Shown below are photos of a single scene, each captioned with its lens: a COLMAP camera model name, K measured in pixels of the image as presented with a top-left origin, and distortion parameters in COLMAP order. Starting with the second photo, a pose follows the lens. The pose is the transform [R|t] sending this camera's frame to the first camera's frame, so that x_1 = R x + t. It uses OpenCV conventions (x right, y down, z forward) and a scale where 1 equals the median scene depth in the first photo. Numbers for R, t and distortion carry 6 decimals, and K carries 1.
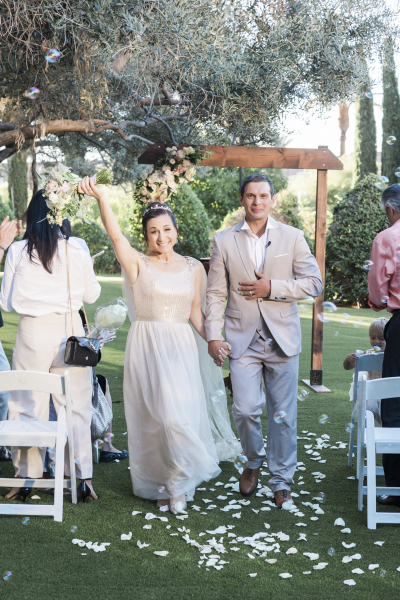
lens RADIAL K [[1185.9, 0, 199.9], [0, 1185.9, 301.1], [0, 0, 1]] dist [0.340524, 0.000000]
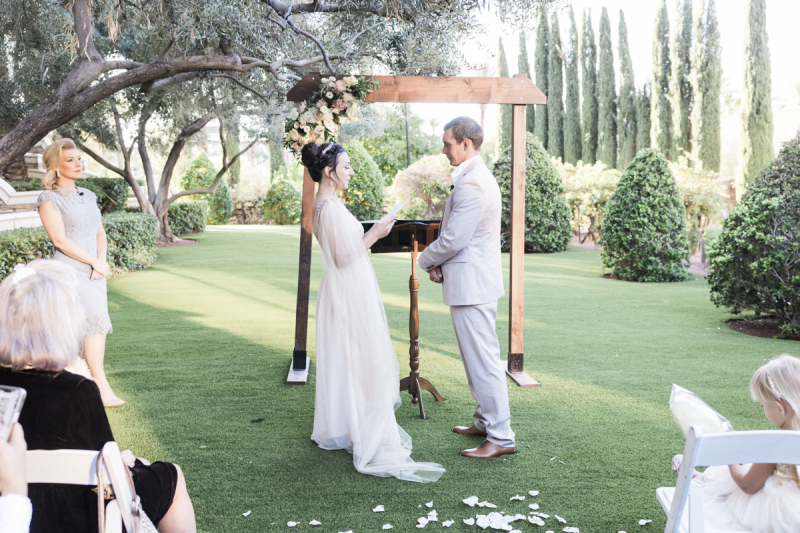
lens RADIAL K [[844.3, 0, 401.6], [0, 844.3, 261.4], [0, 0, 1]] dist [0.025163, 0.000000]
pose [[0.999353, -0.024738, 0.026123, 0.006698], [0.024016, 0.999330, 0.027602, -0.023126], [-0.026788, -0.026957, 0.999278, 0.442934]]
